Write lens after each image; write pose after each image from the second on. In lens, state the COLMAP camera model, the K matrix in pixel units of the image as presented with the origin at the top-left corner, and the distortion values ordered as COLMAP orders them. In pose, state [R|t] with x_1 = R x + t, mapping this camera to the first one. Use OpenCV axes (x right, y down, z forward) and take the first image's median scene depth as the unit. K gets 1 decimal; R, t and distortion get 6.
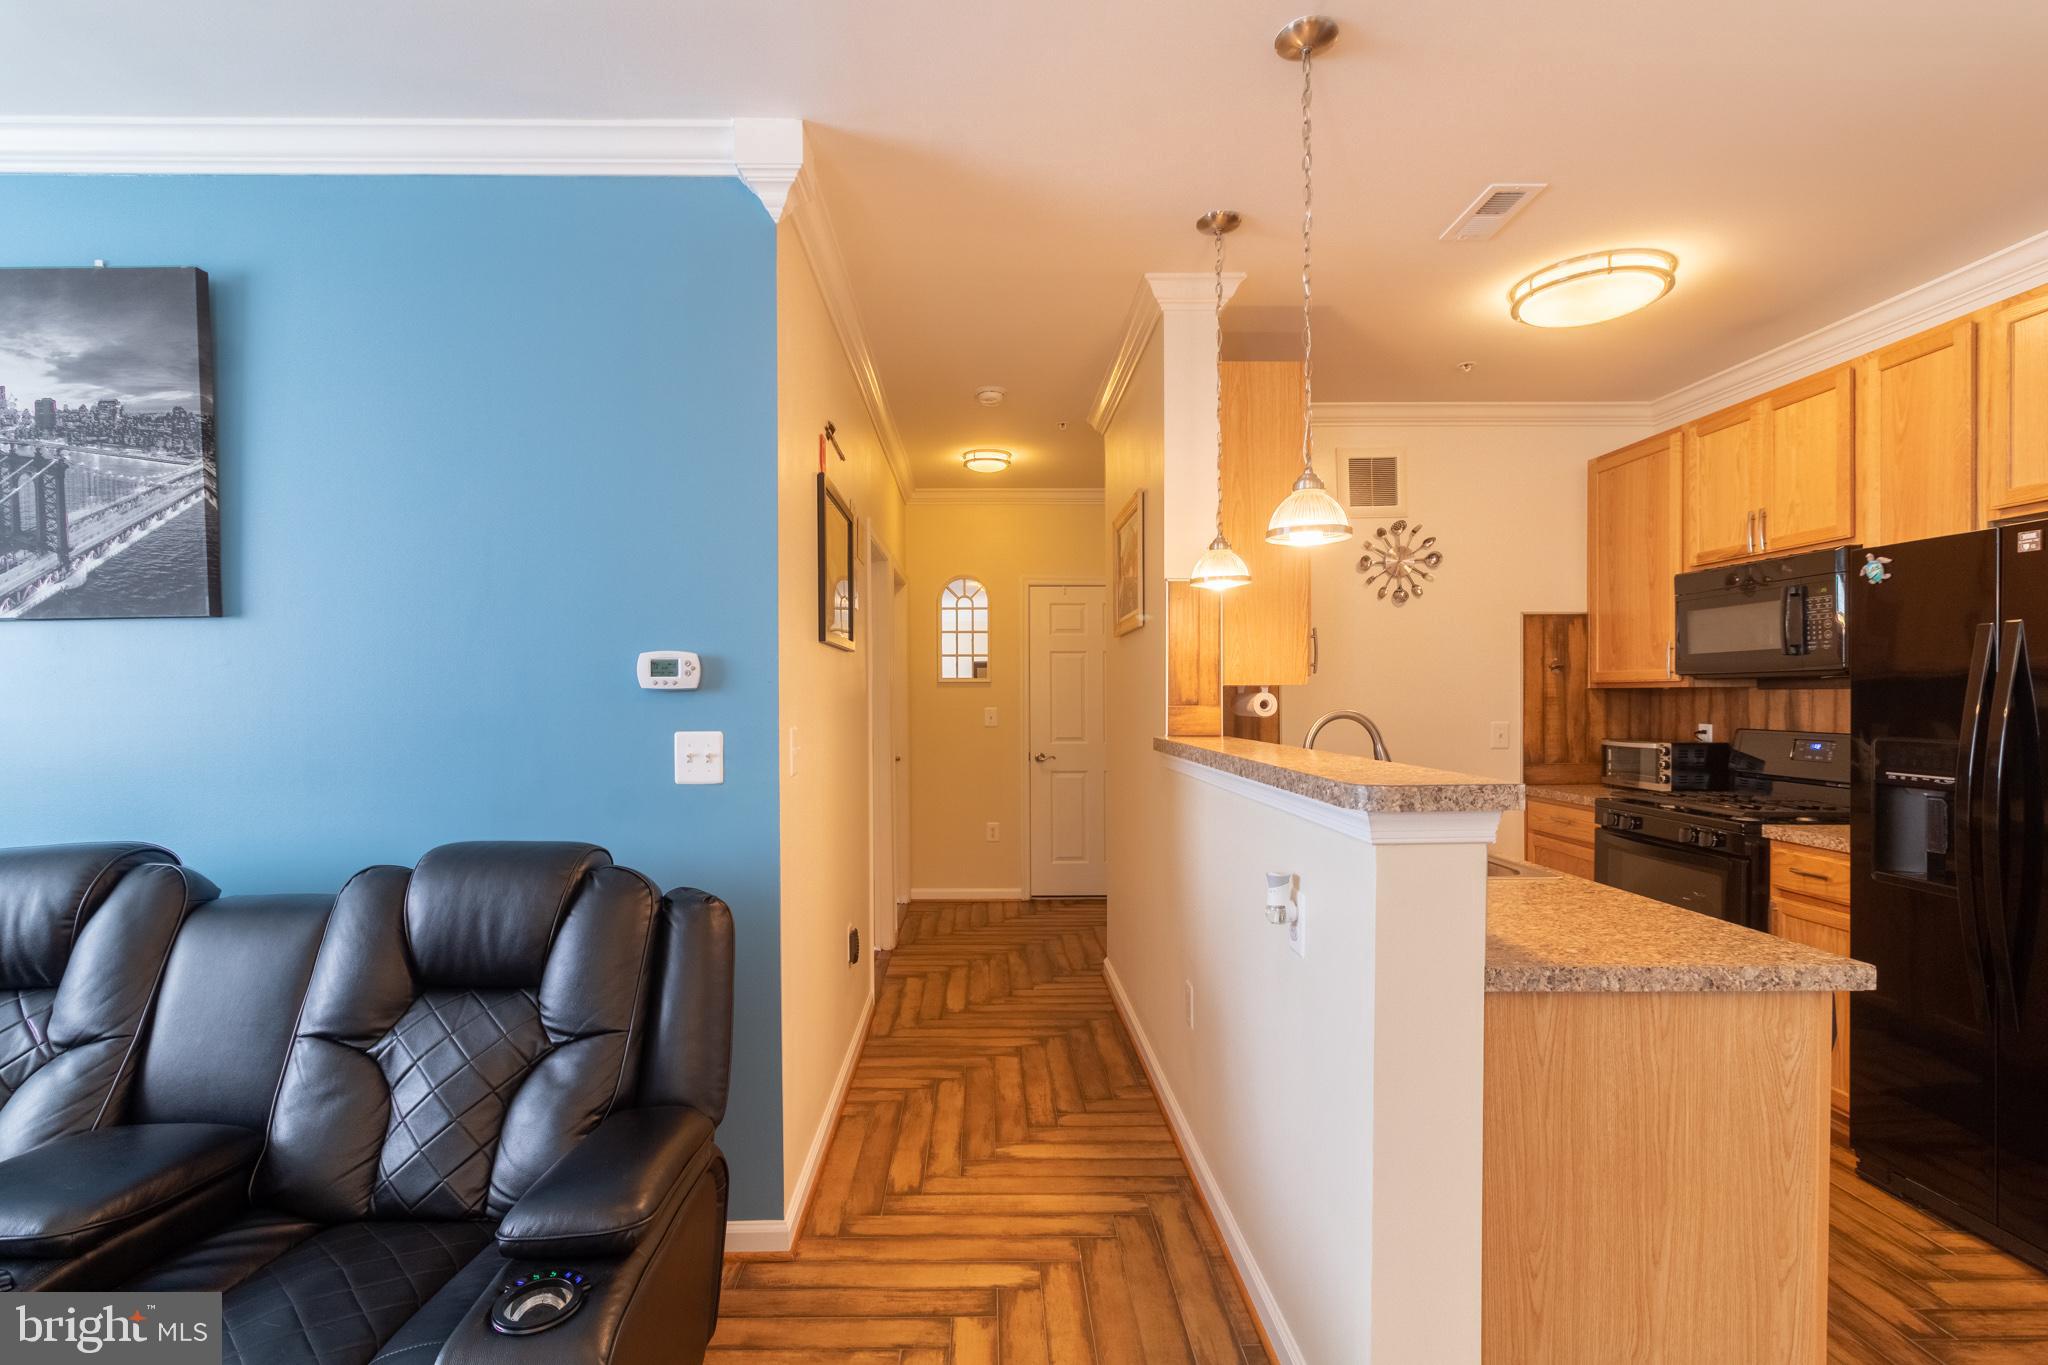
lens RADIAL K [[962.1, 0, 995.8], [0, 962.1, 705.1], [0, 0, 1]] dist [-0.001943, 0.002866]
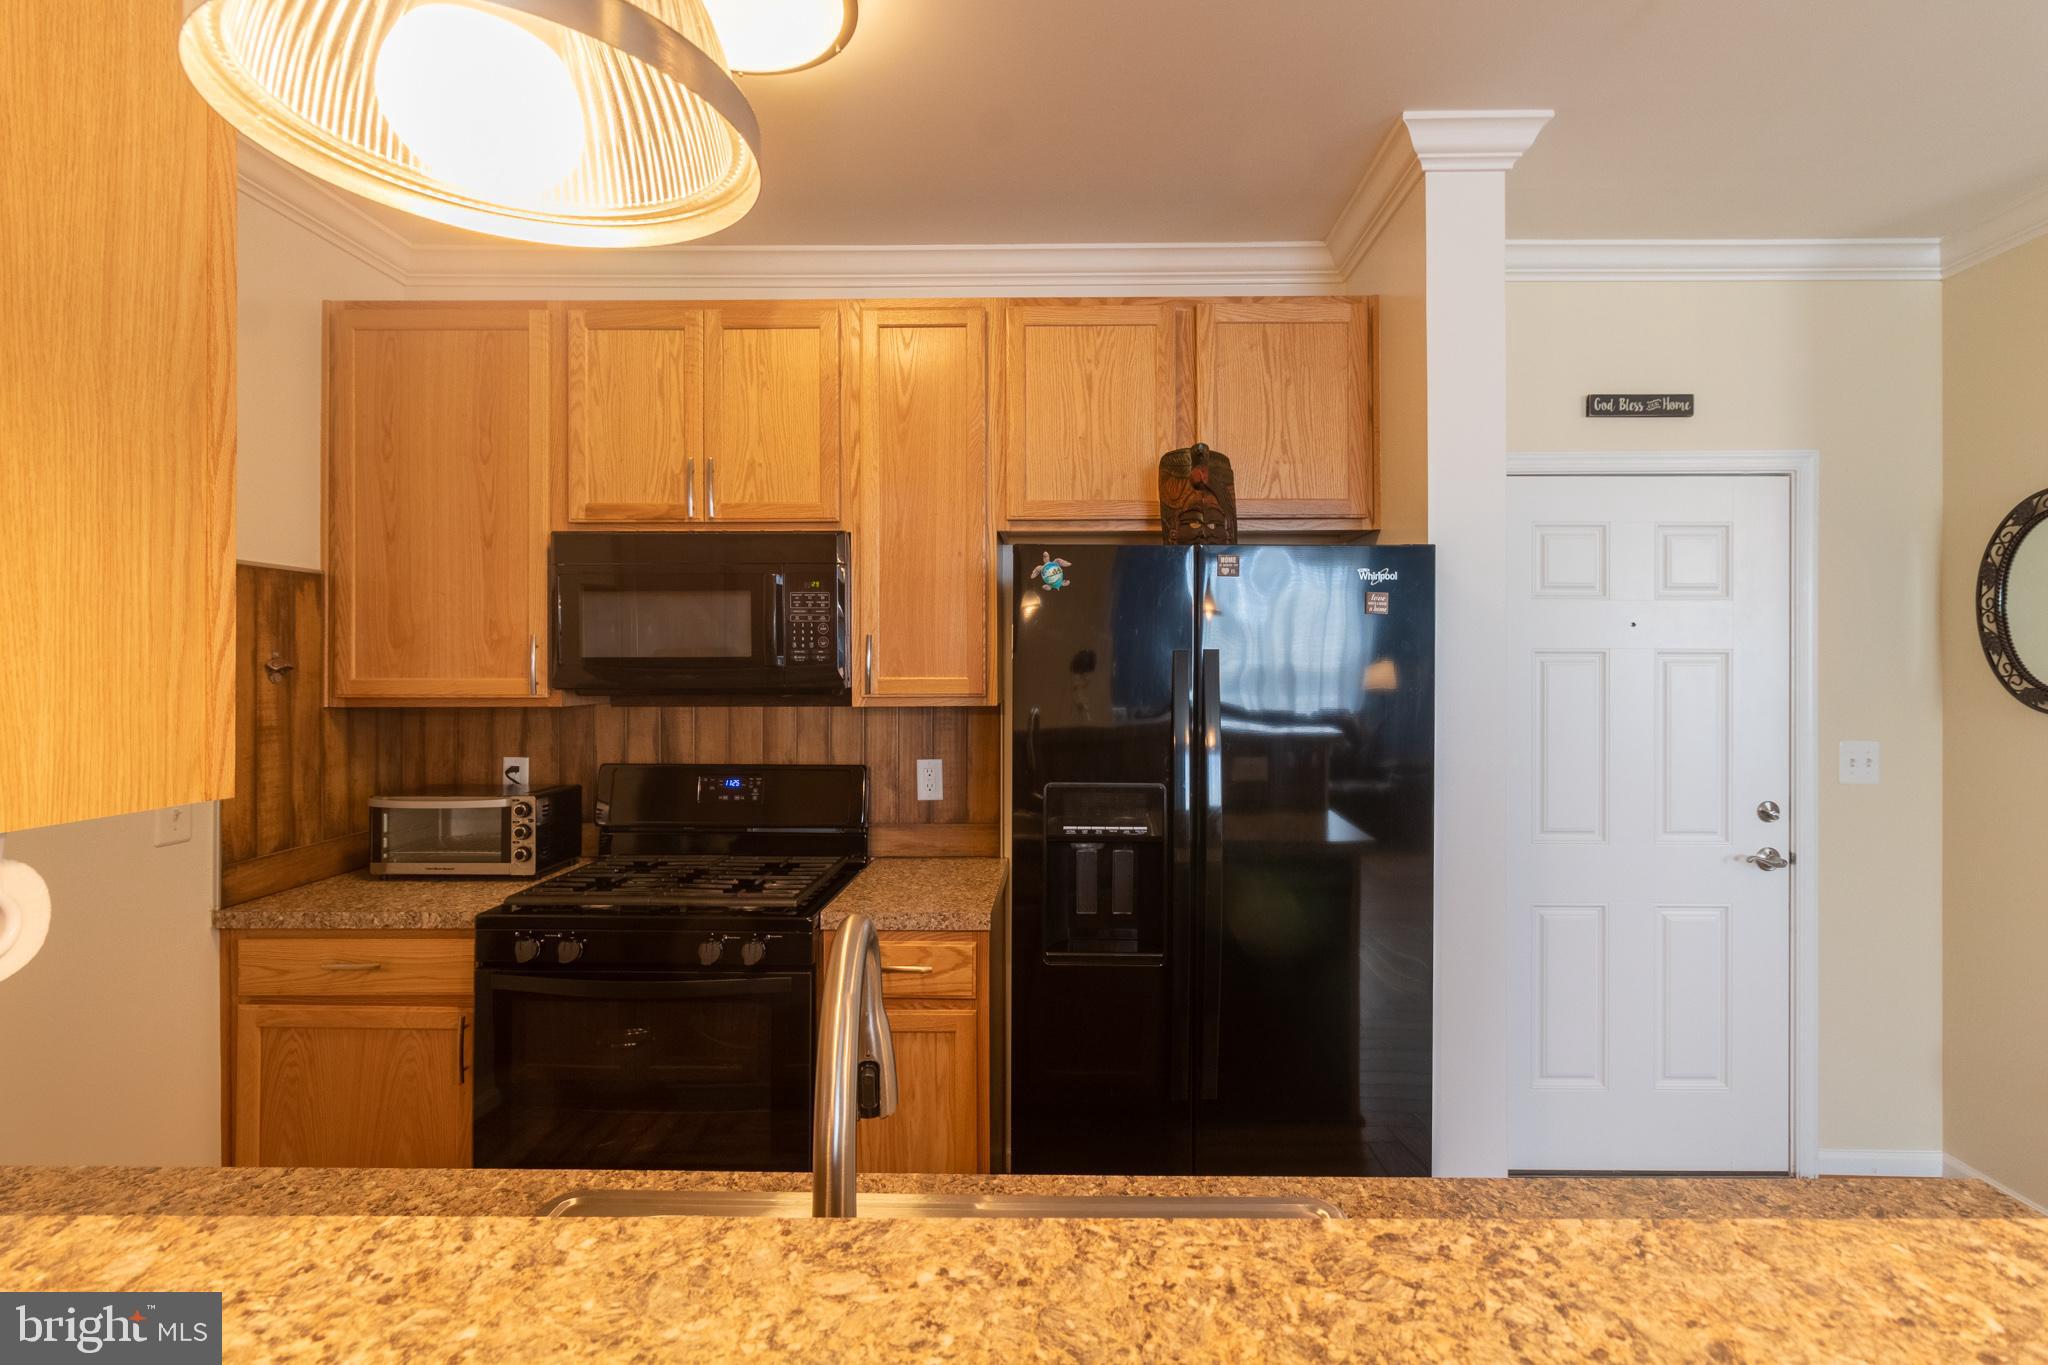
lens RADIAL K [[962.1, 0, 1026.2], [0, 962.1, 659.8], [0, 0, 1]] dist [-0.001943, 0.002866]
pose [[0.037884, 0.009060, 0.999241, 0.109555], [0.011040, 0.999894, -0.009485, -0.053678], [-0.999221, 0.011391, 0.037780, 0.868207]]
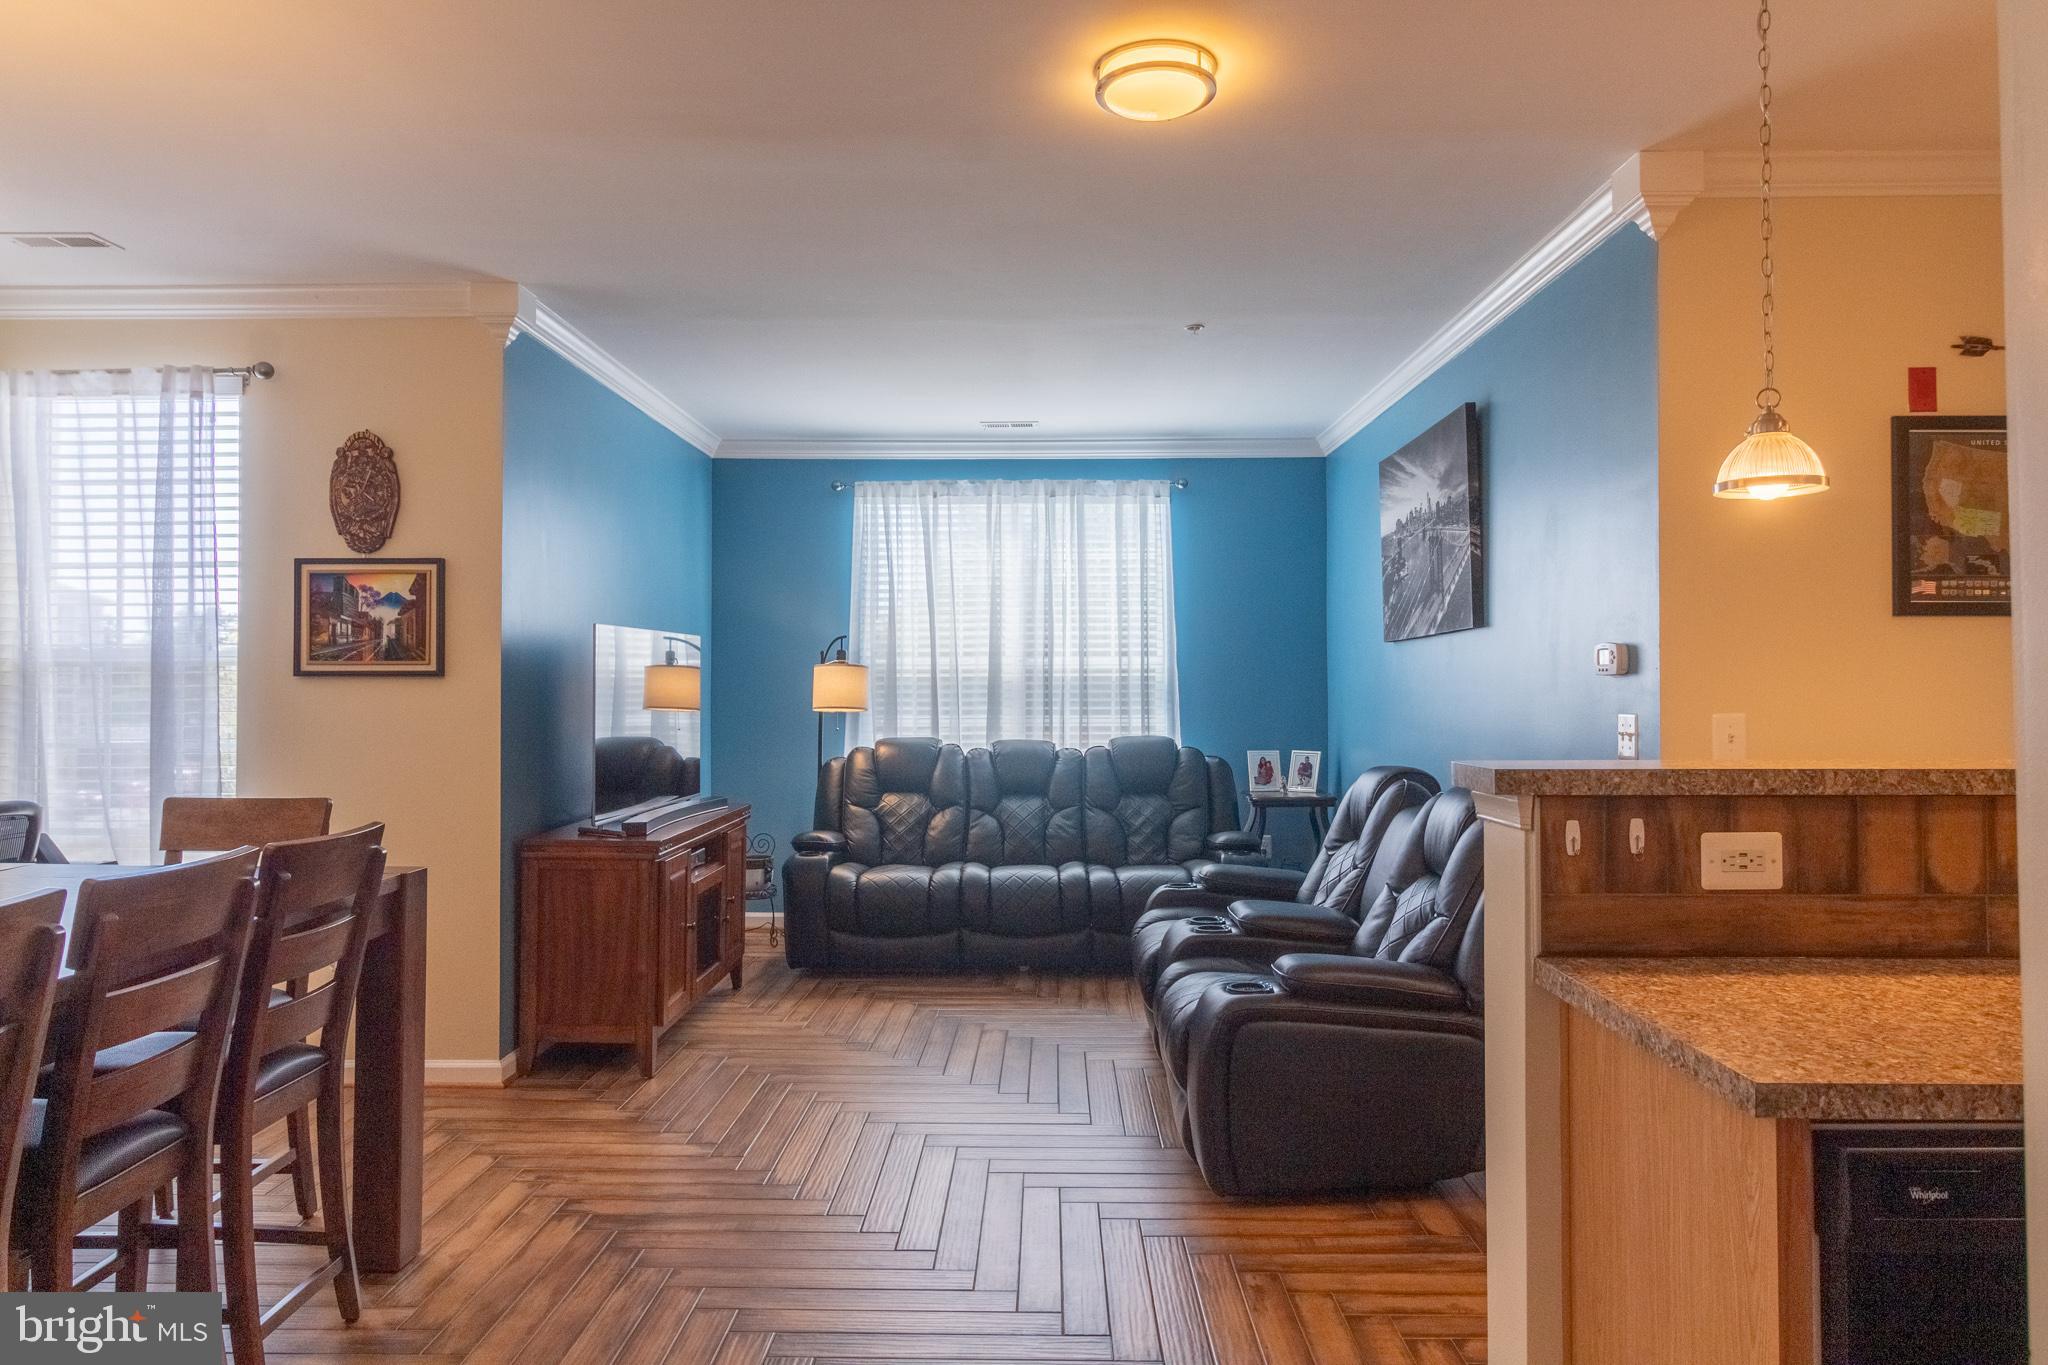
lens RADIAL K [[1276.5, 0, 1013.2], [0, 1276.5, 666.6], [0, 0, 1]] dist [-0.012865, 0.001262]
pose [[-0.031296, -0.009385, -0.999466, 0.957652], [-0.008421, 0.999923, -0.009126, -0.004905], [0.999475, 0.008131, -0.031373, 0.263672]]
